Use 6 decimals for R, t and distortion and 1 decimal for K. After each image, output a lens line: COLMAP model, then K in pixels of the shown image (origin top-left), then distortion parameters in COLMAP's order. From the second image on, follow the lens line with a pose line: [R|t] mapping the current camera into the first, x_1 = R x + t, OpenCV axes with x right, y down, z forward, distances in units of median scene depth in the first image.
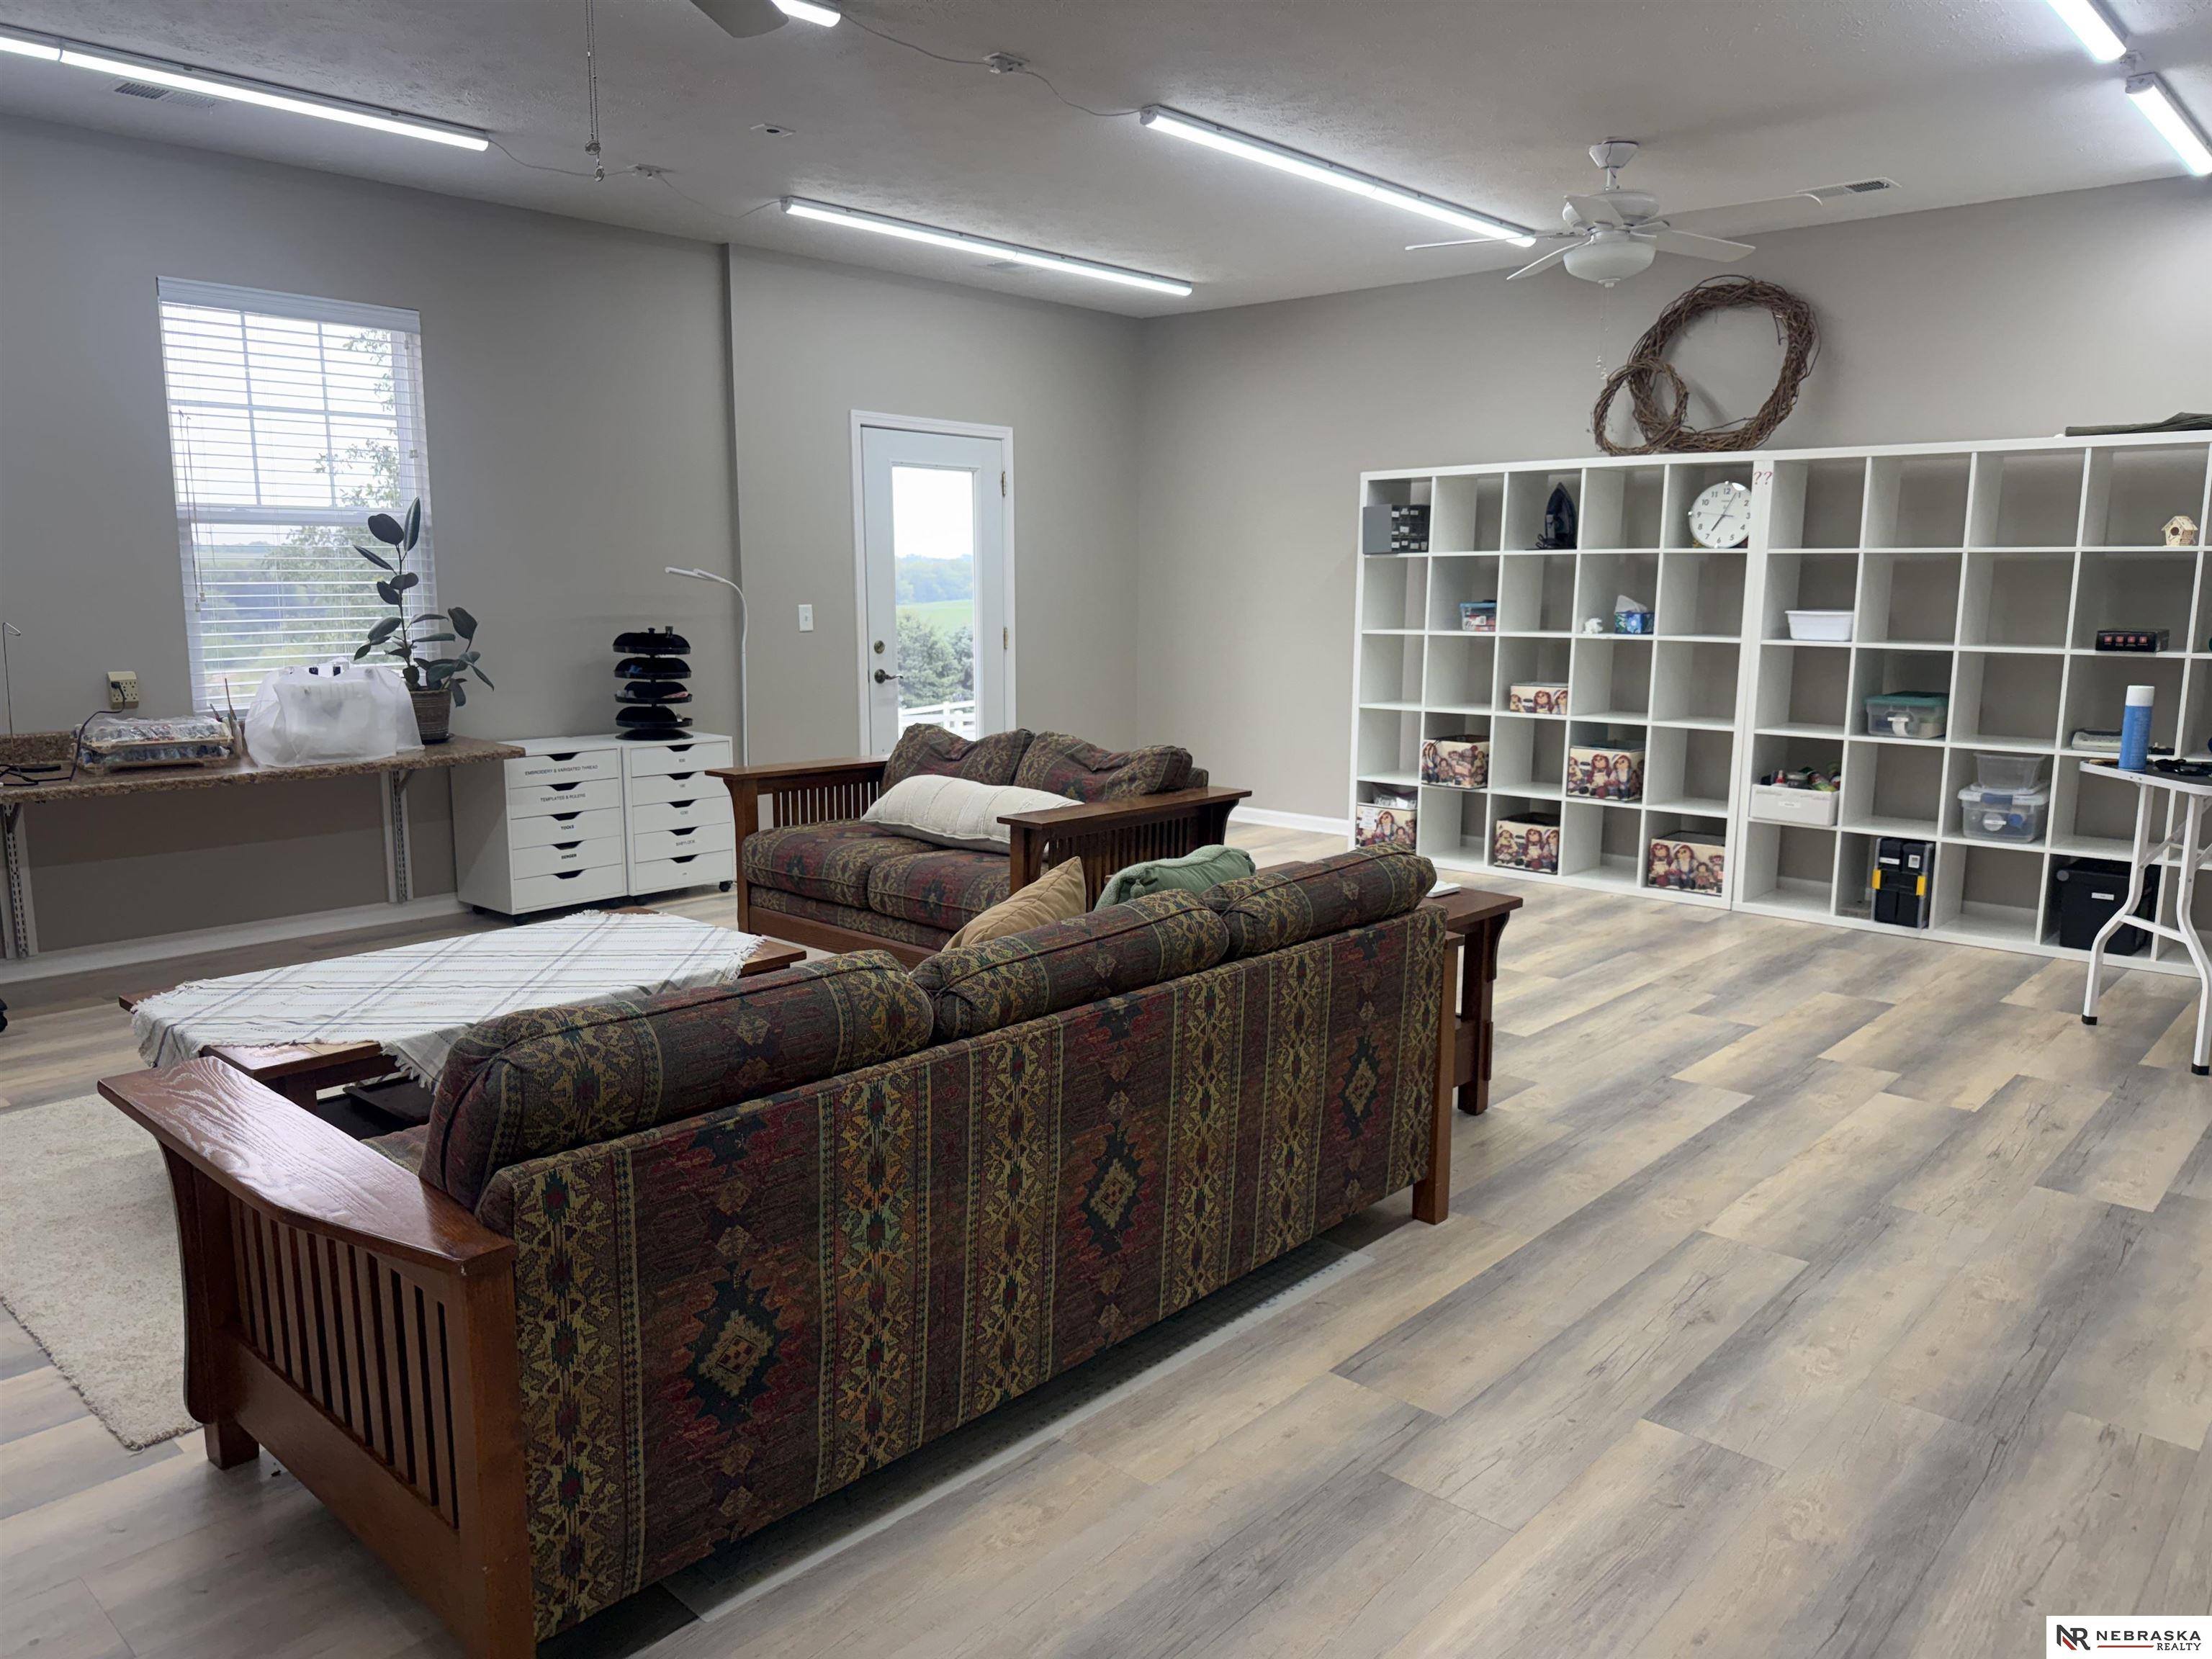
lens RADIAL K [[1545.2, 0, 1097.5], [0, 1545.2, 840.4], [0, 0, 1]] dist [0.049583, -0.062799]
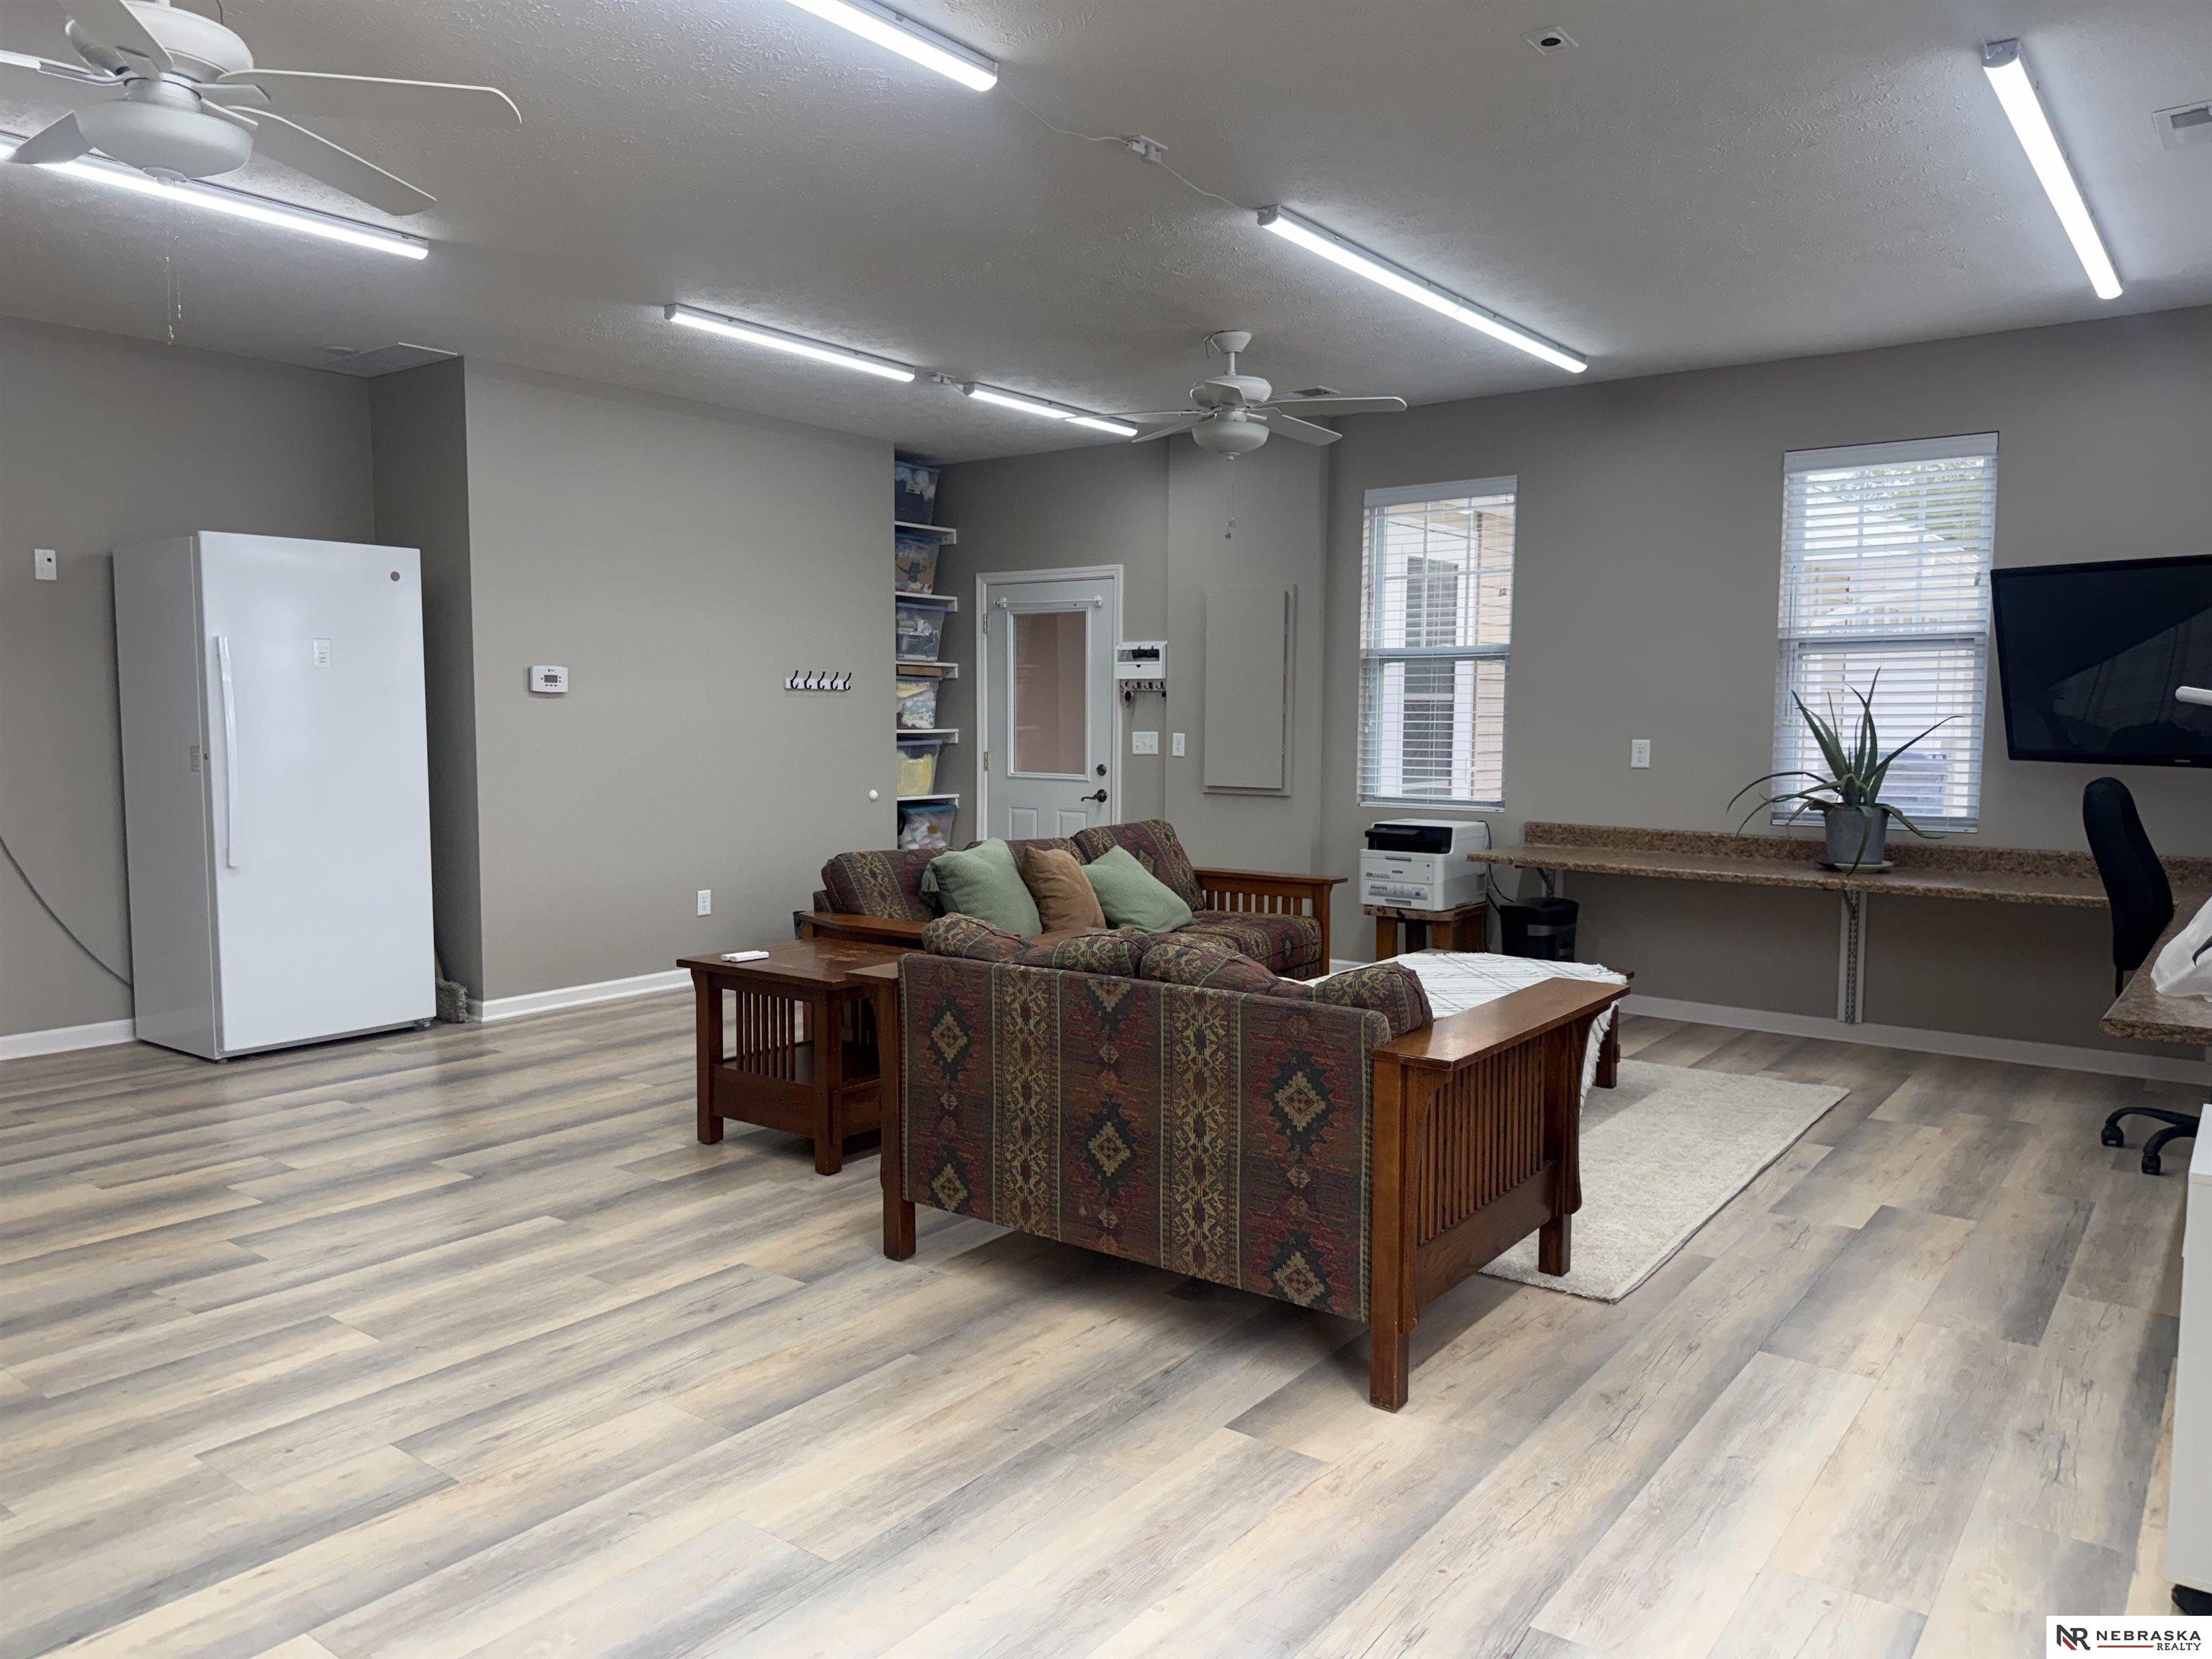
lens RADIAL K [[1548.5, 0, 1124.6], [0, 1548.5, 826.2], [0, 0, 1]] dist [0.043252, -0.058502]
pose [[-0.994159, -0.003669, -0.107860, 0.044880], [-0.029312, 0.971033, 0.237141, -0.288447], [0.103866, 0.238918, -0.965469, 1.731656]]
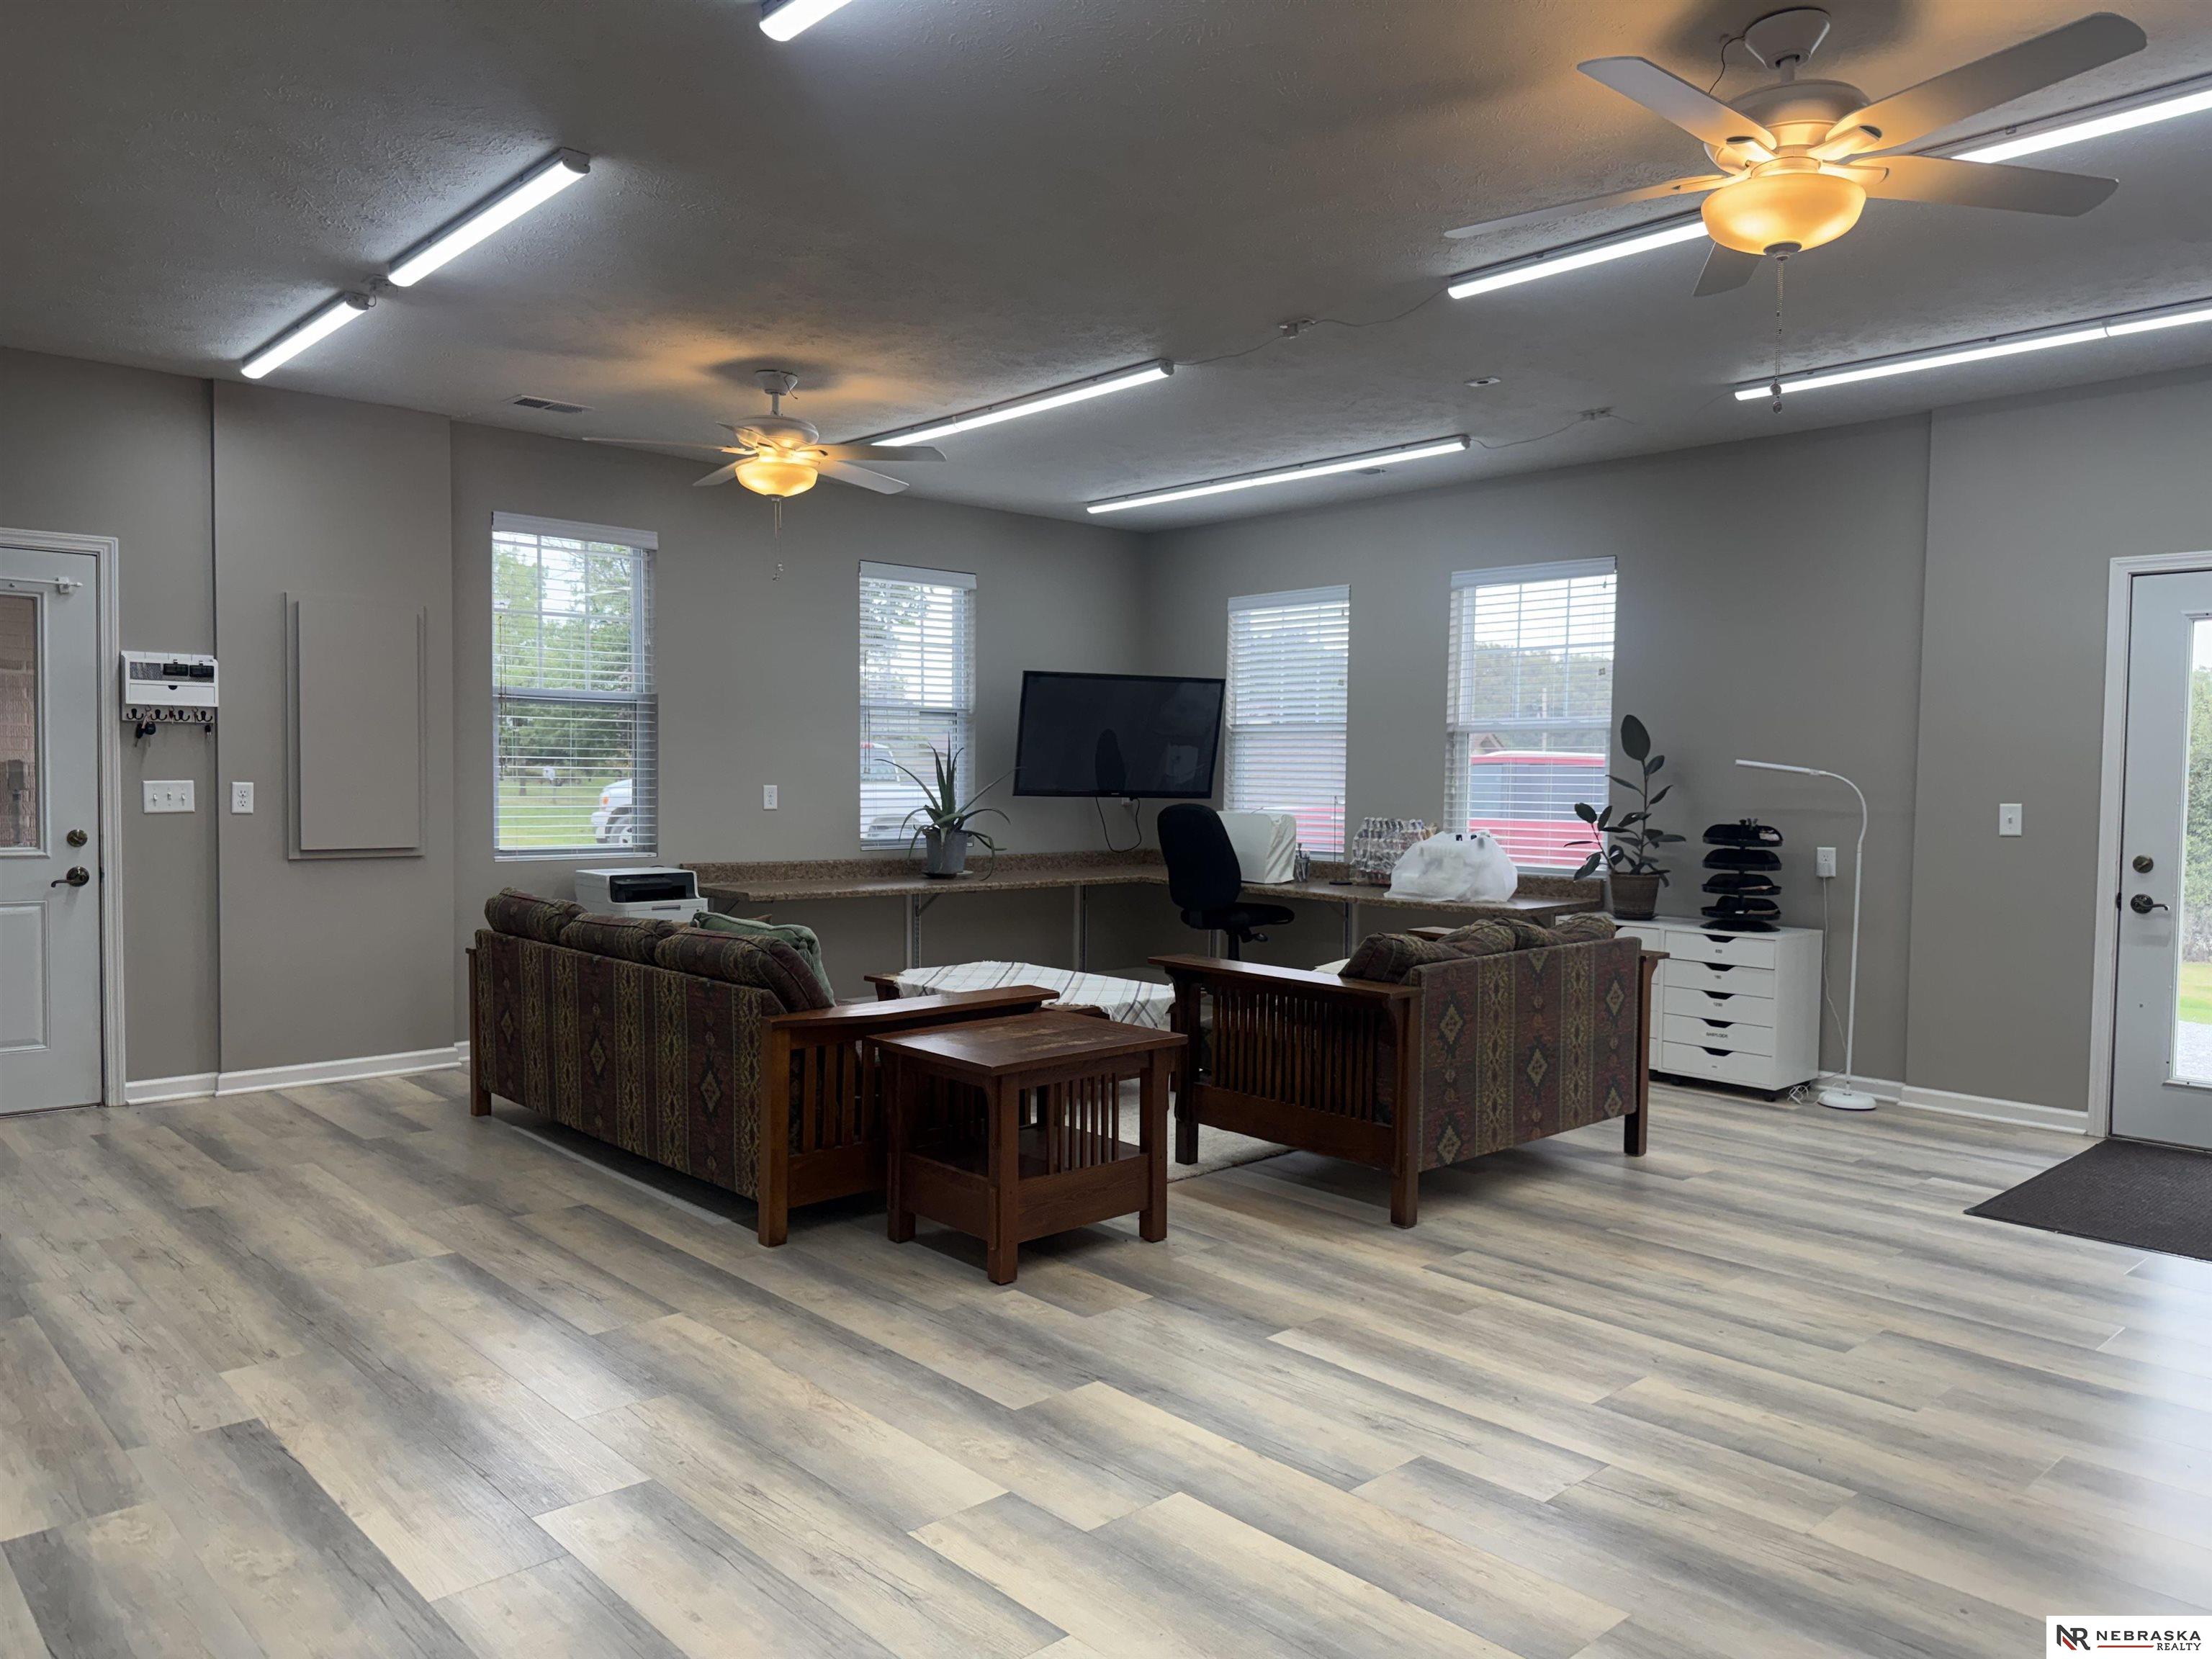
lens RADIAL K [[1545.2, 0, 1097.5], [0, 1545.2, 840.4], [0, 0, 1]] dist [0.049583, -0.062799]
pose [[-0.082764, 0.037562, -0.995861, 0.984382], [-0.178354, 0.982597, 0.051884, -0.133495], [0.980479, 0.181910, -0.074624, 0.879938]]
